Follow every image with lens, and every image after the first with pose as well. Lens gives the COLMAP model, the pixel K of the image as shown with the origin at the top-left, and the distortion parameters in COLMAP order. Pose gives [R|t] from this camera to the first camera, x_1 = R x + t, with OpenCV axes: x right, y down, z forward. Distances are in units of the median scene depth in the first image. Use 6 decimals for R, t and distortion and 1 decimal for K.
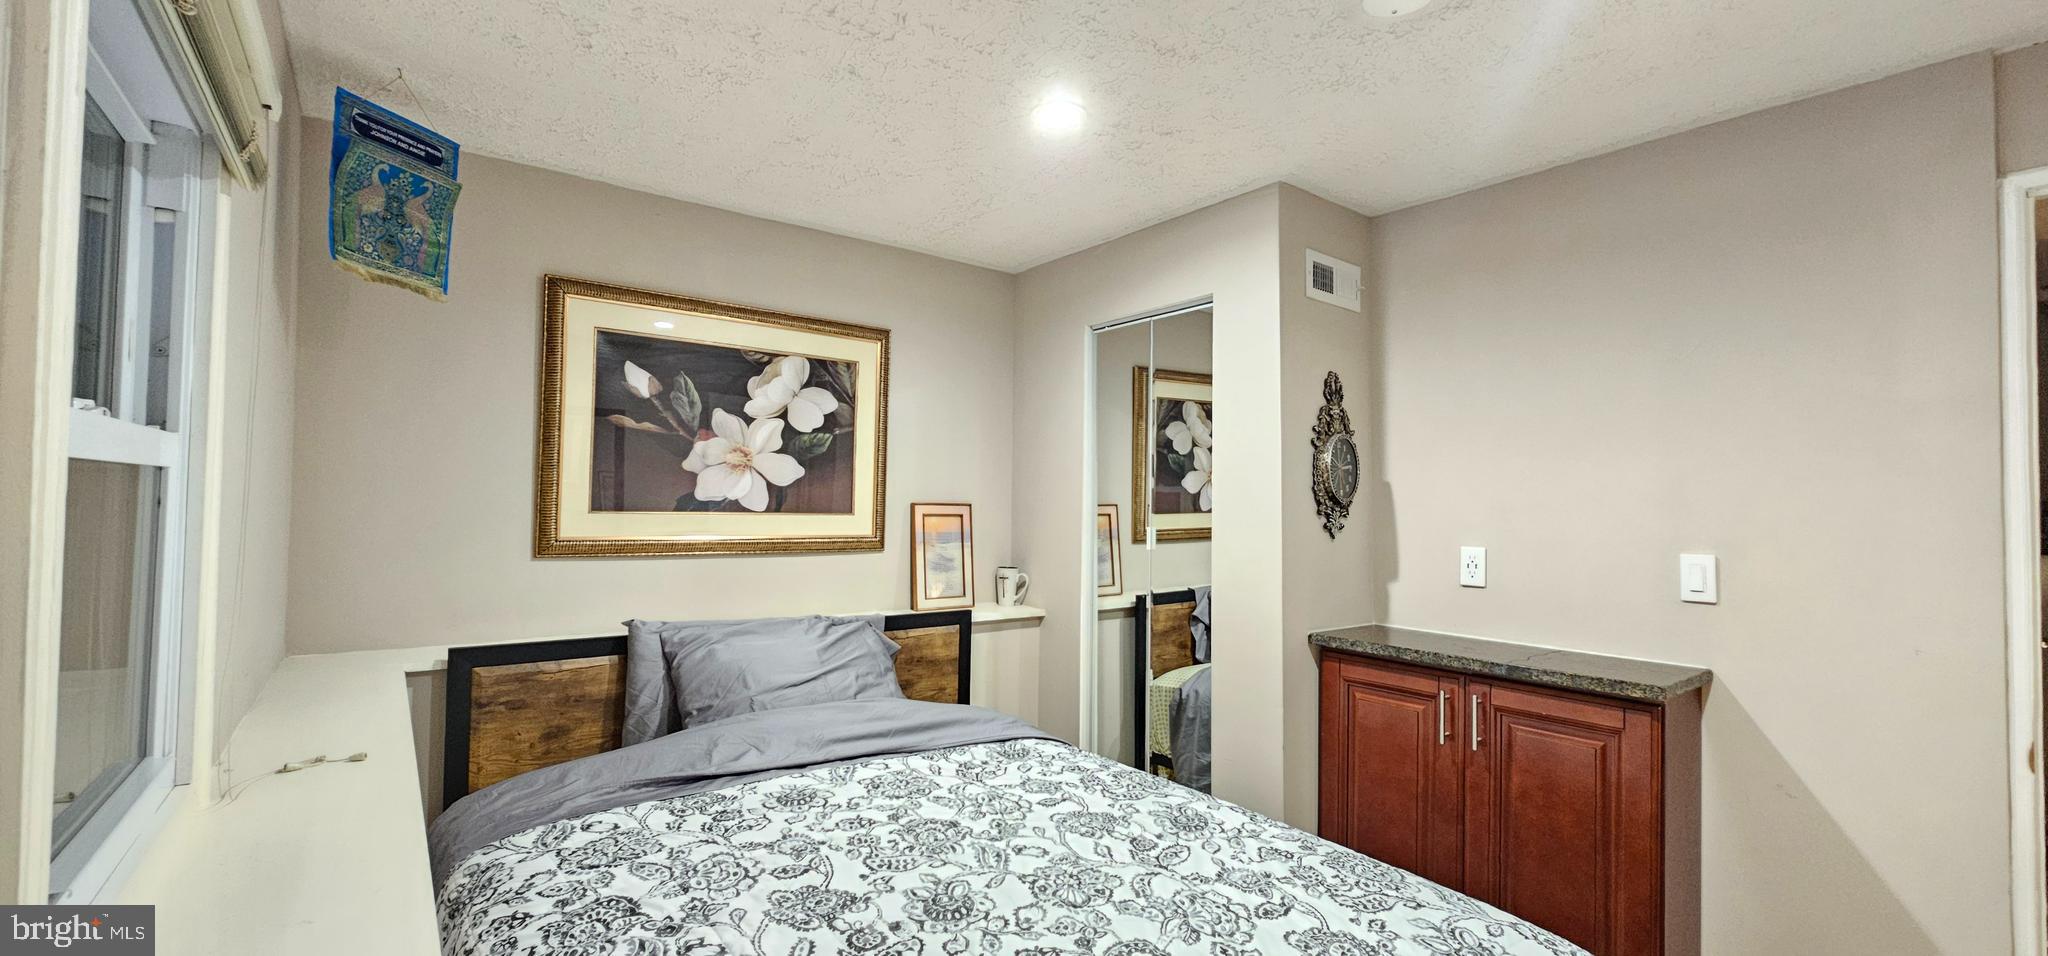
lens RADIAL K [[832.4, 0, 1026.9], [0, 832.4, 482.1], [0, 0, 1]] dist [-0.000738, 0.000052]
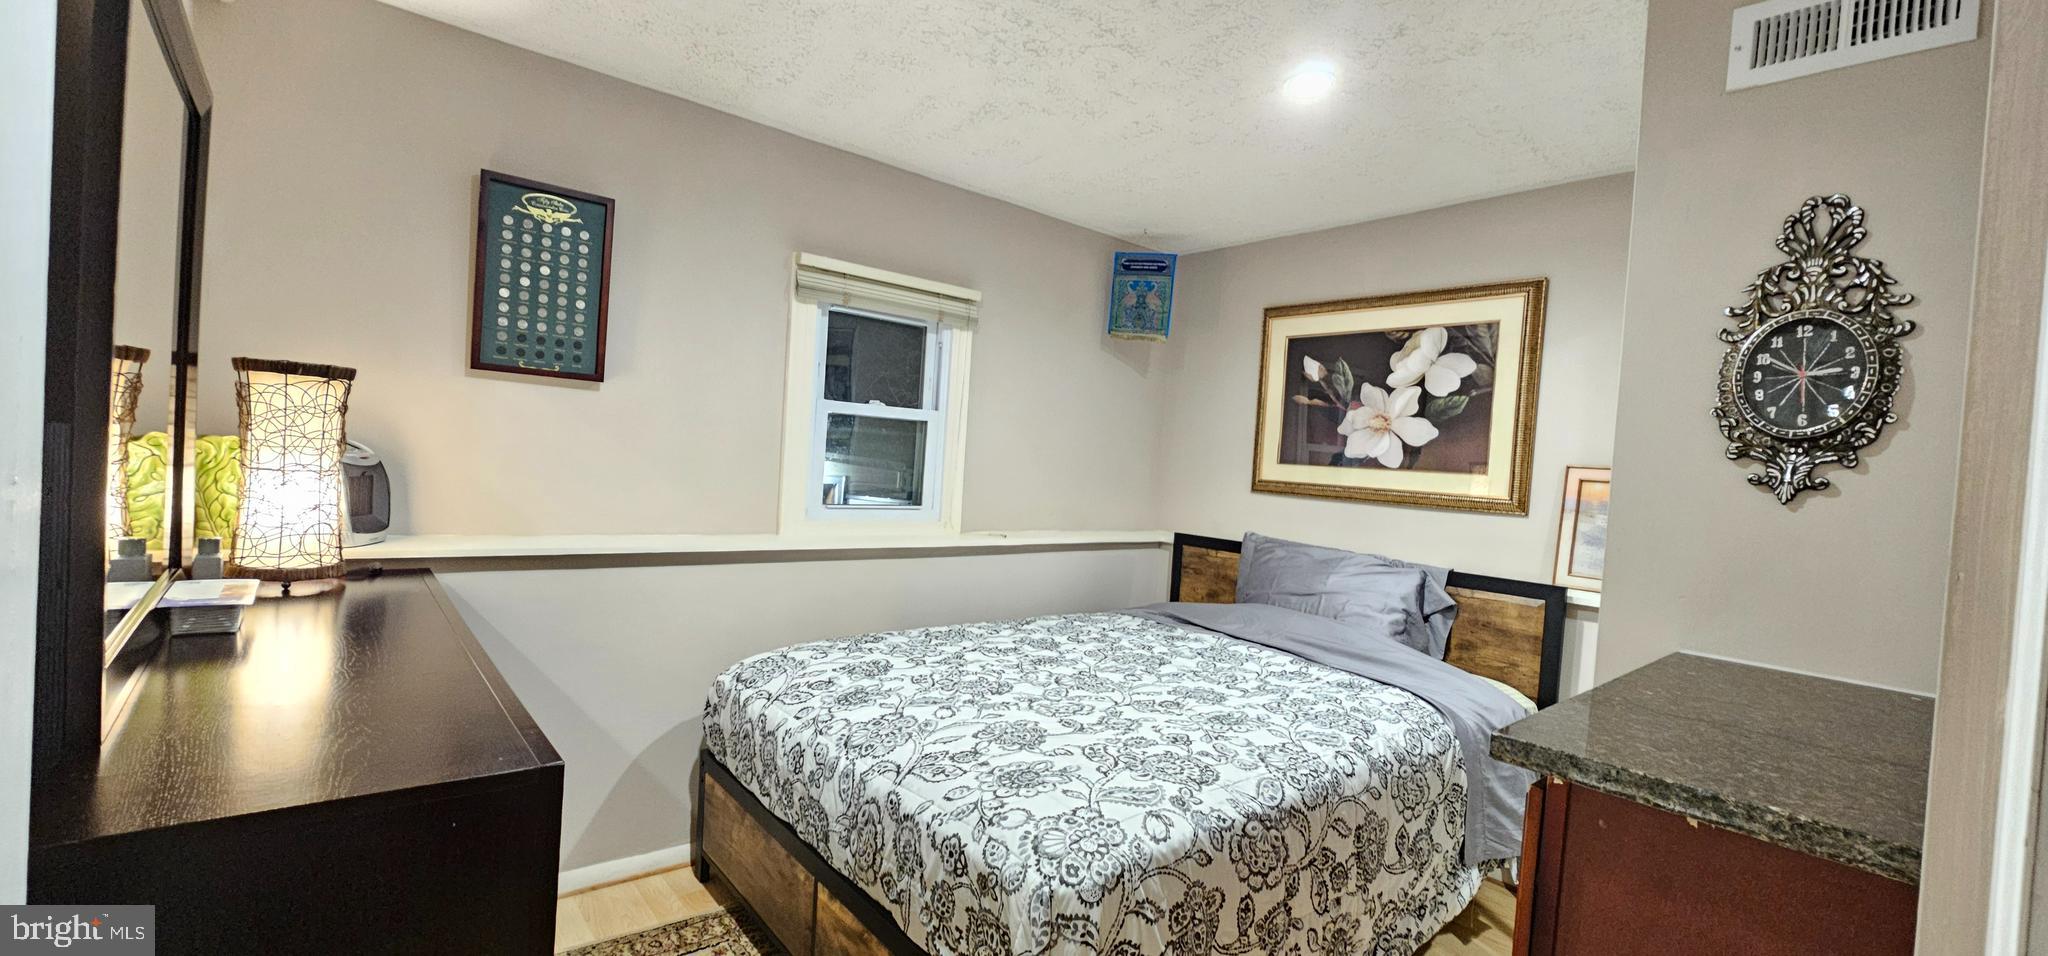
lens RADIAL K [[832.4, 0, 1026.9], [0, 832.4, 482.1], [0, 0, 1]] dist [-0.000738, 0.000052]
pose [[0.049453, 0.013624, -0.998684, 0.818381], [-0.037682, 0.999221, 0.011766, 0.060828], [0.998065, 0.037051, 0.049928, 0.434229]]
